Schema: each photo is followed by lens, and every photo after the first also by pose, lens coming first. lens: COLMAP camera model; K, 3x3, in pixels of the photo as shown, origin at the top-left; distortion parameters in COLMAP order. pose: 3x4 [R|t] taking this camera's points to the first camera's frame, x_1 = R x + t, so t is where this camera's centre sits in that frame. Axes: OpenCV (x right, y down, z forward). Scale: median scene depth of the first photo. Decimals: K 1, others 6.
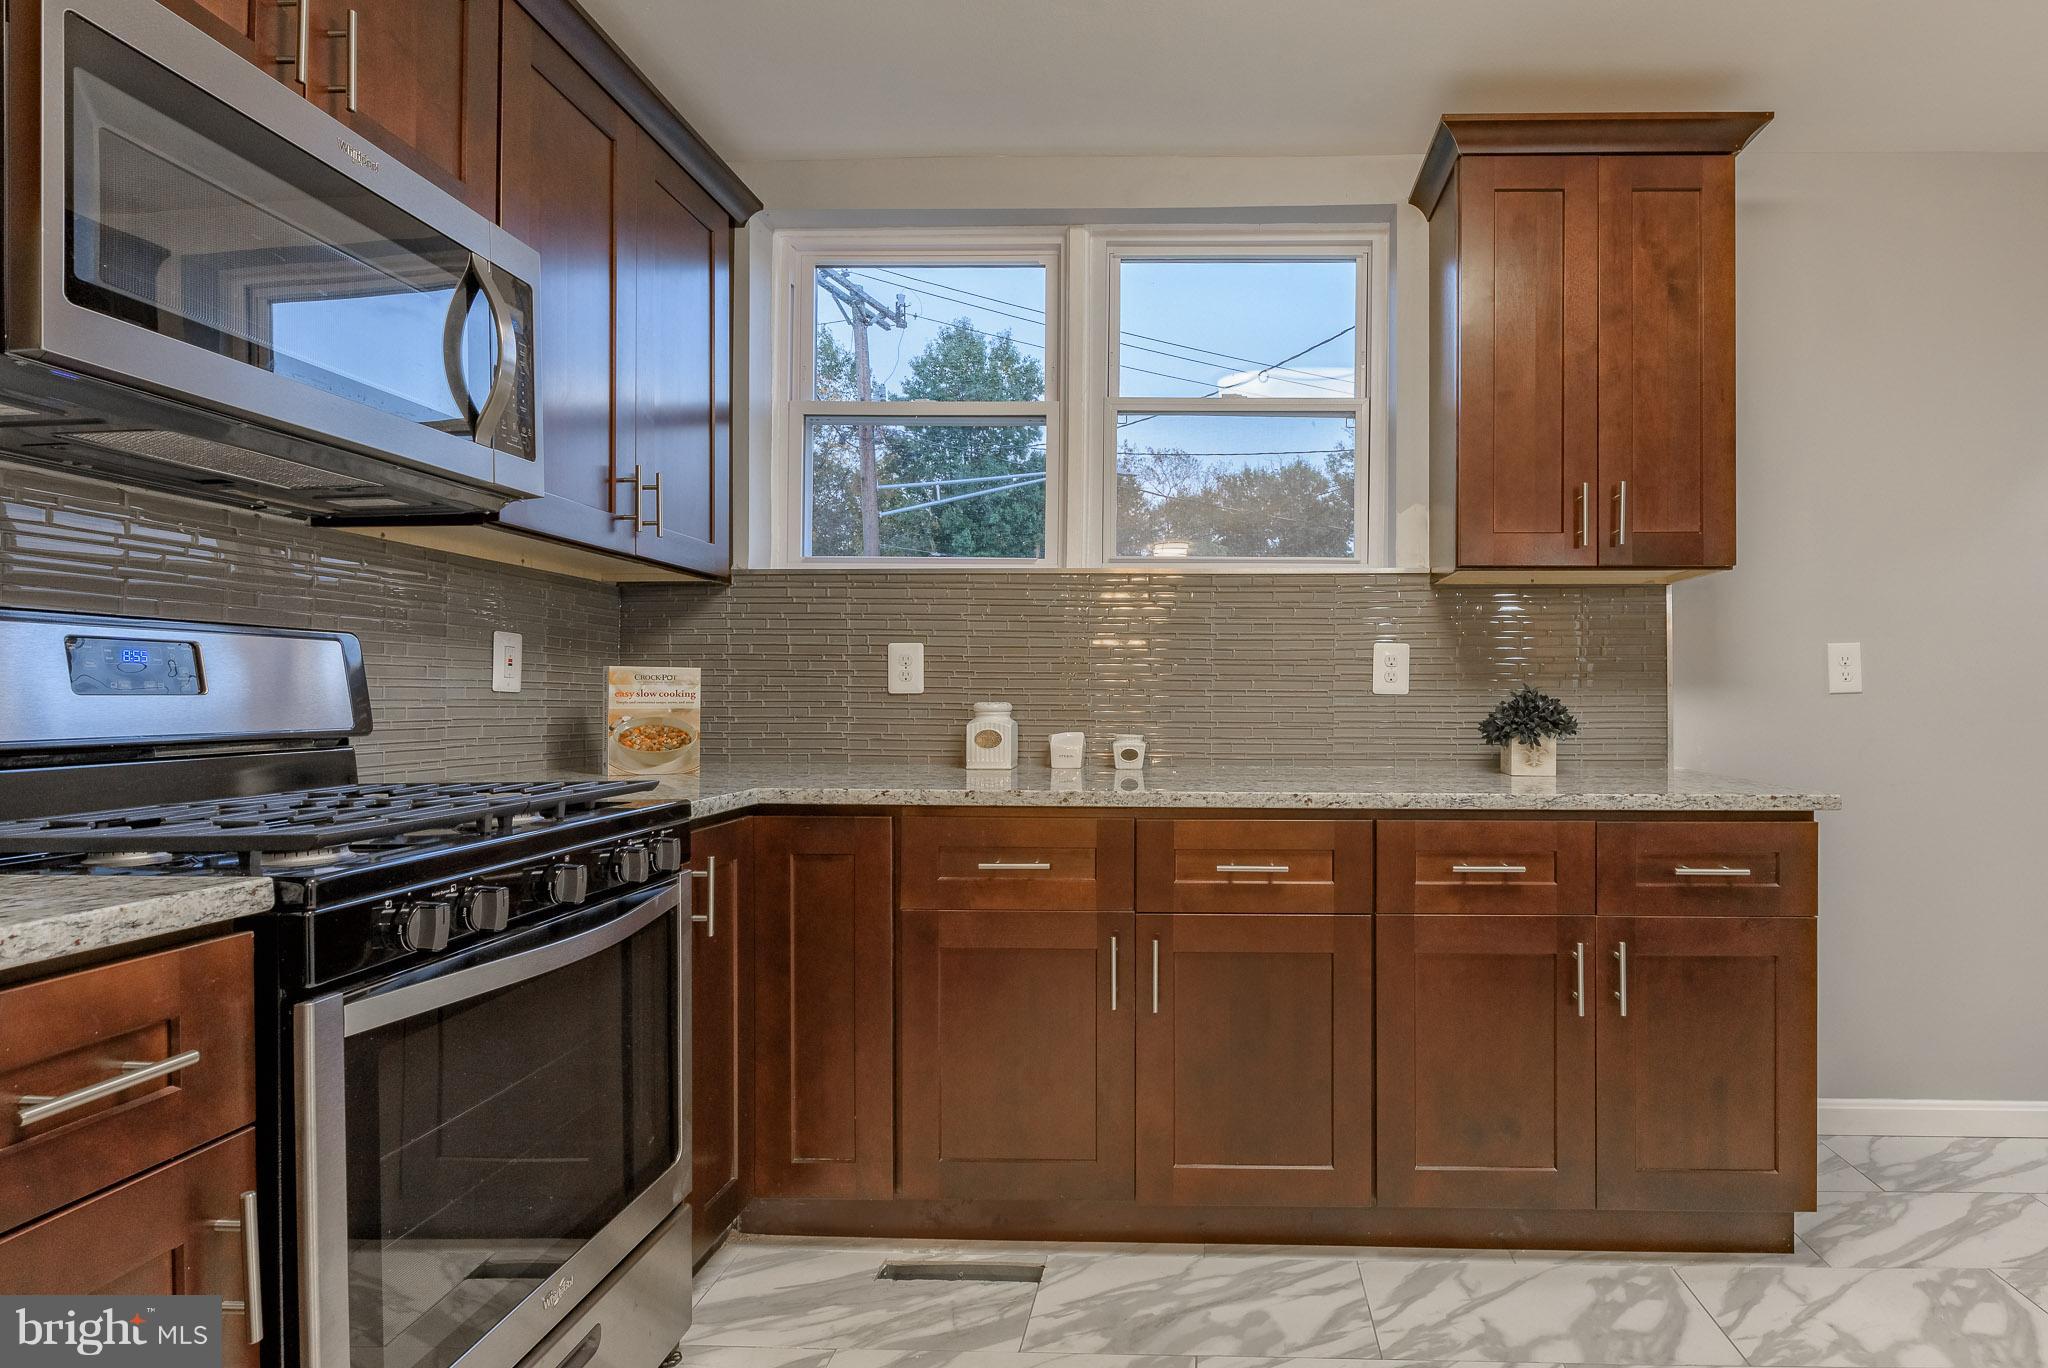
lens RADIAL K [[996.8, 0, 1171.6], [0, 996.8, 704.8], [0, 0, 1]] dist [-0.002880, -0.001704]
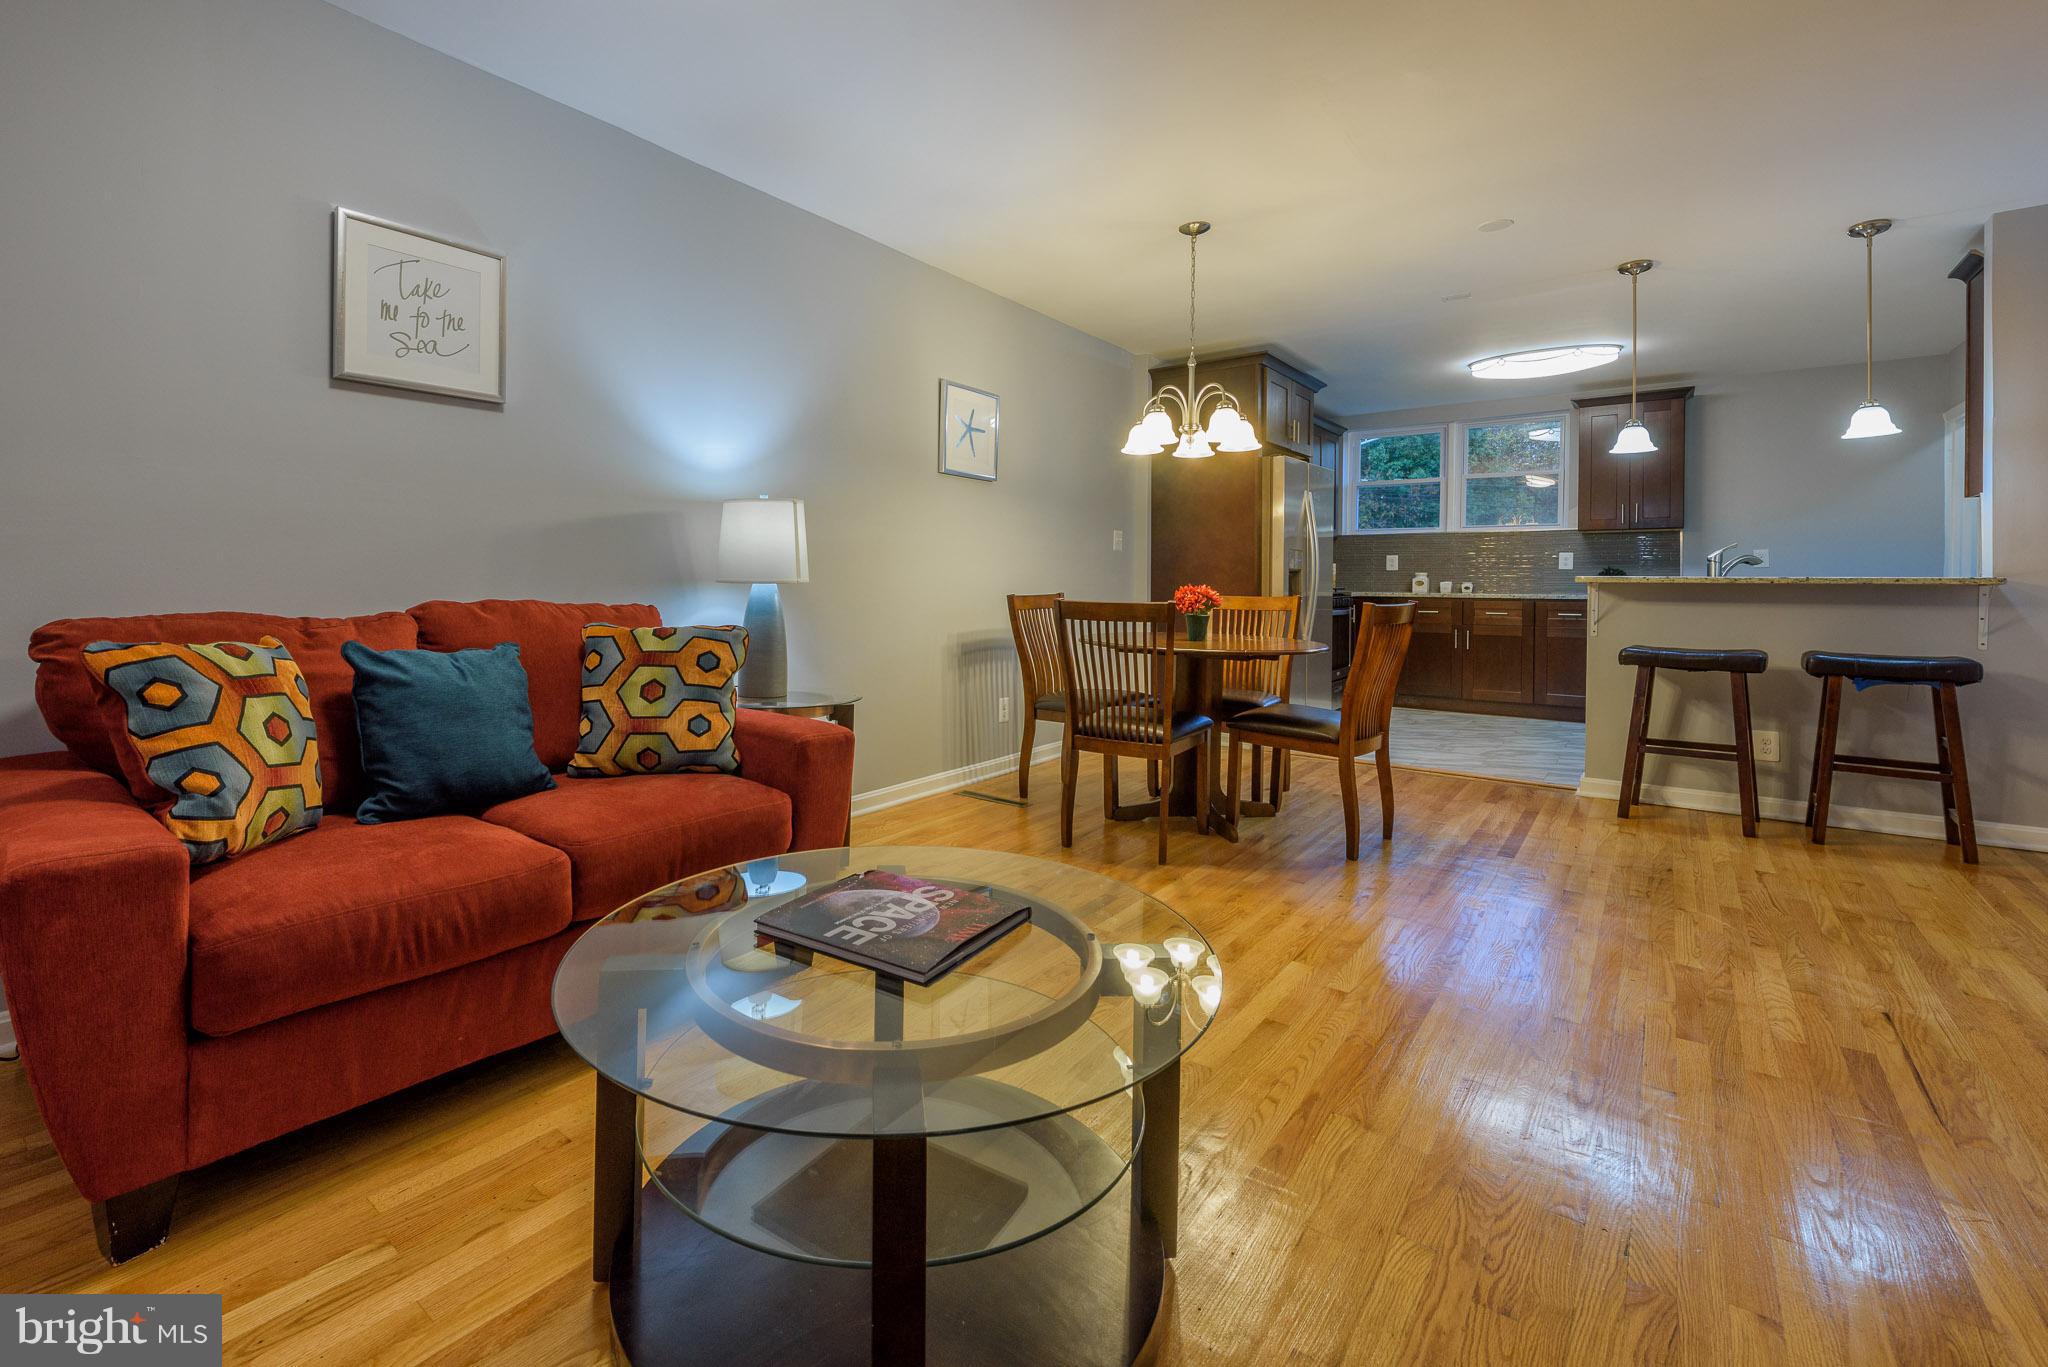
lens RADIAL K [[913.3, 0, 939.7], [0, 913.3, 590.6], [0, 0, 1]] dist [0.002233, -0.002984]
pose [[0.797602, 0.007045, -0.603143, 0.439226], [-0.006825, 0.999973, 0.002655, 0.069814], [0.603145, 0.001999, 0.797629, -2.781046]]
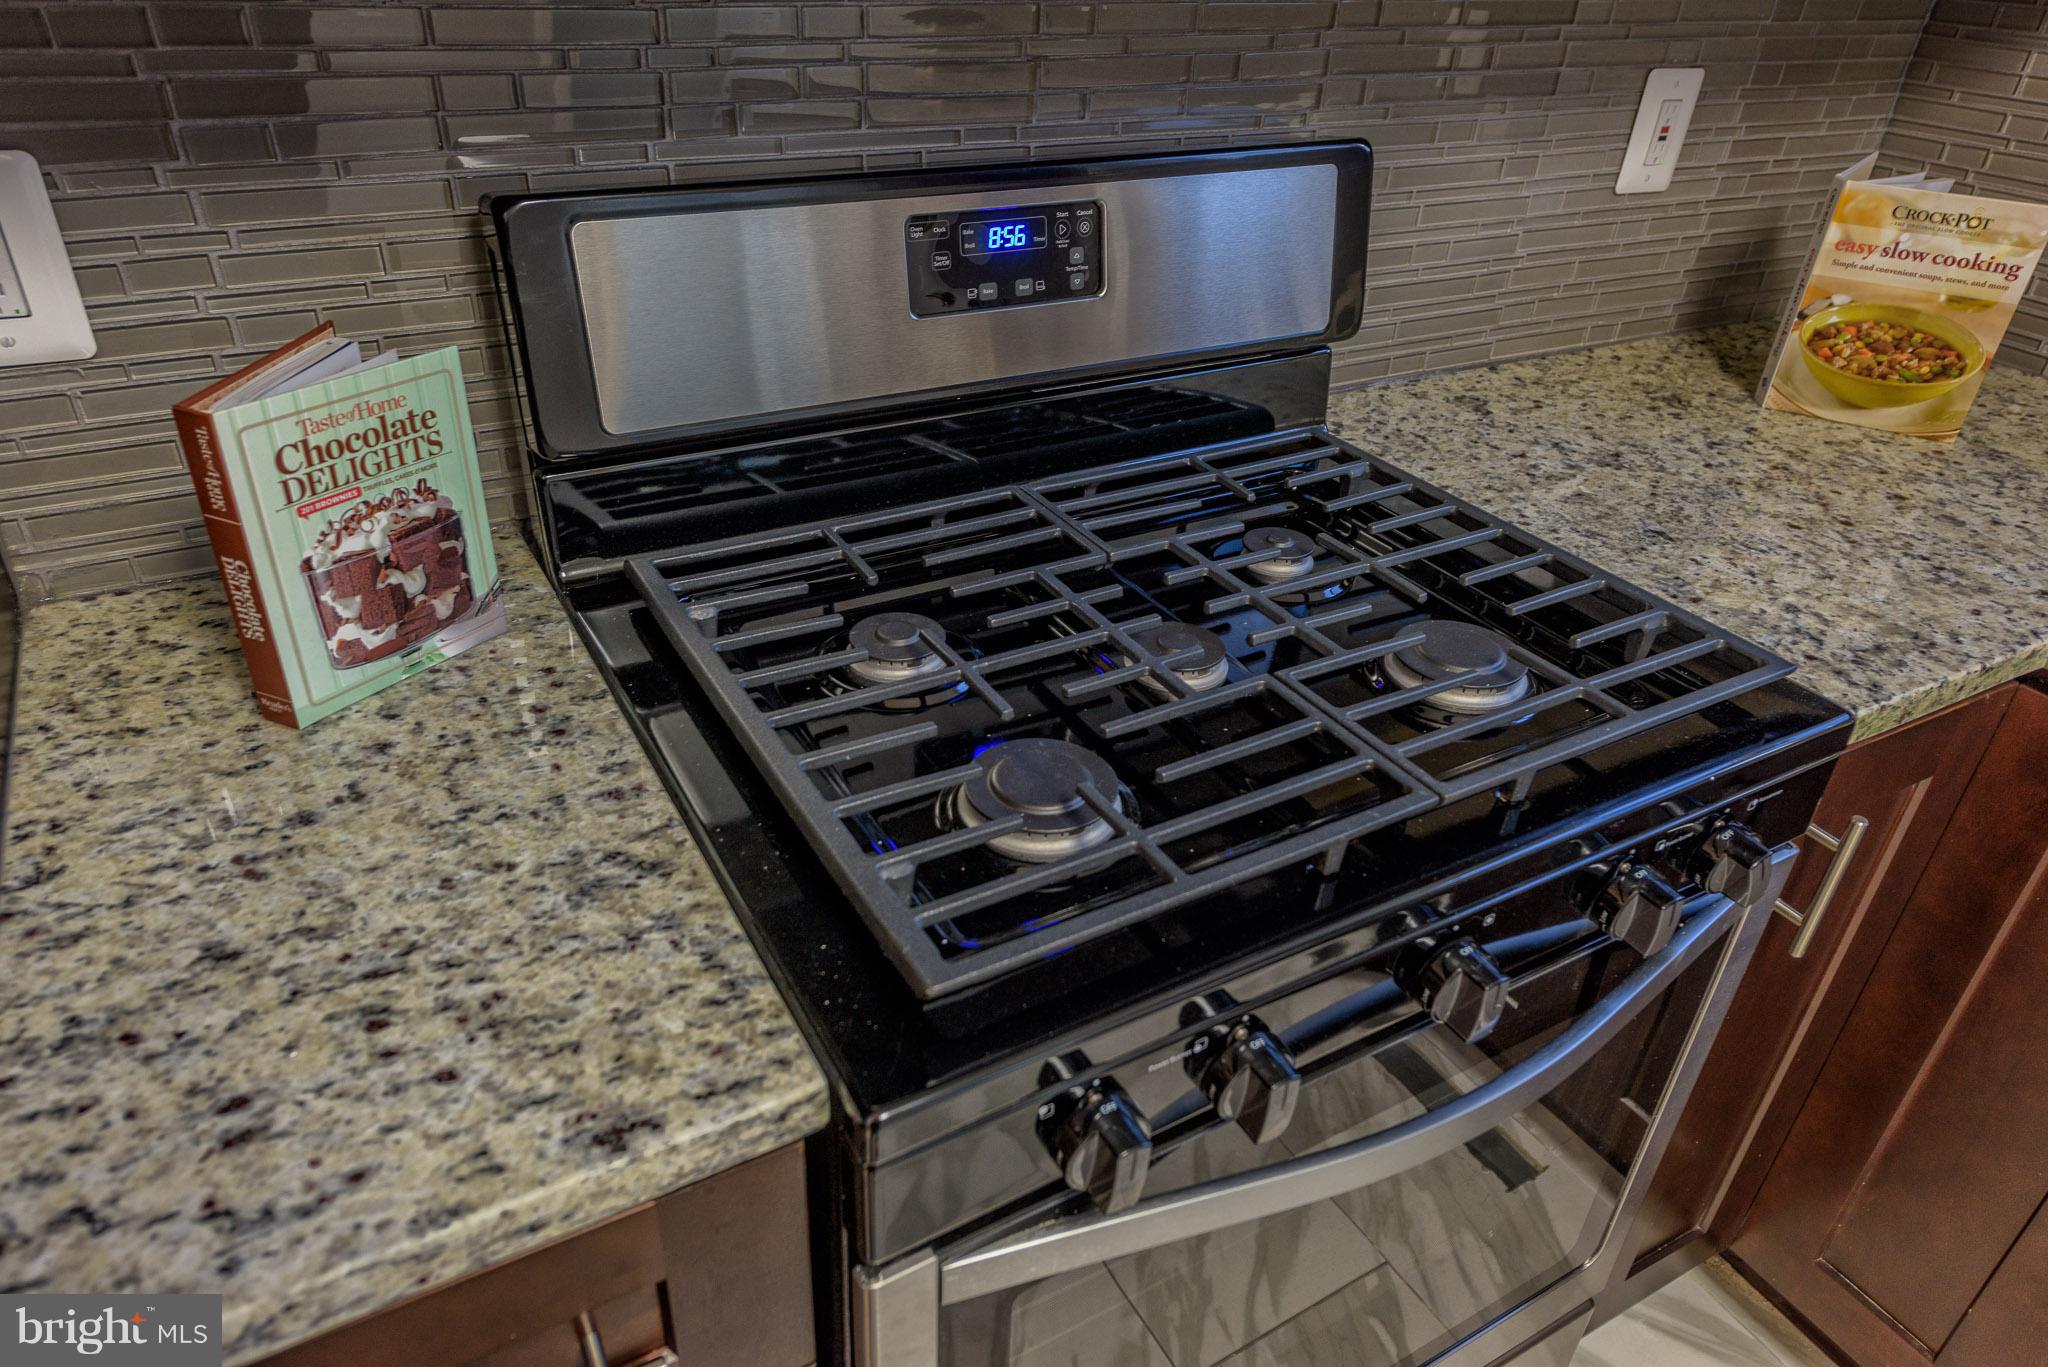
lens RADIAL K [[1324.3, 0, 1040.3], [0, 1324.3, 666.9], [0, 0, 1]] dist [0.003891, 0.000042]
pose [[0.502408, 0.477238, -0.720993, -0.200034], [-0.060467, 0.851225, 0.521305, -0.137726], [0.862514, -0.218311, 0.456519, 0.345158]]
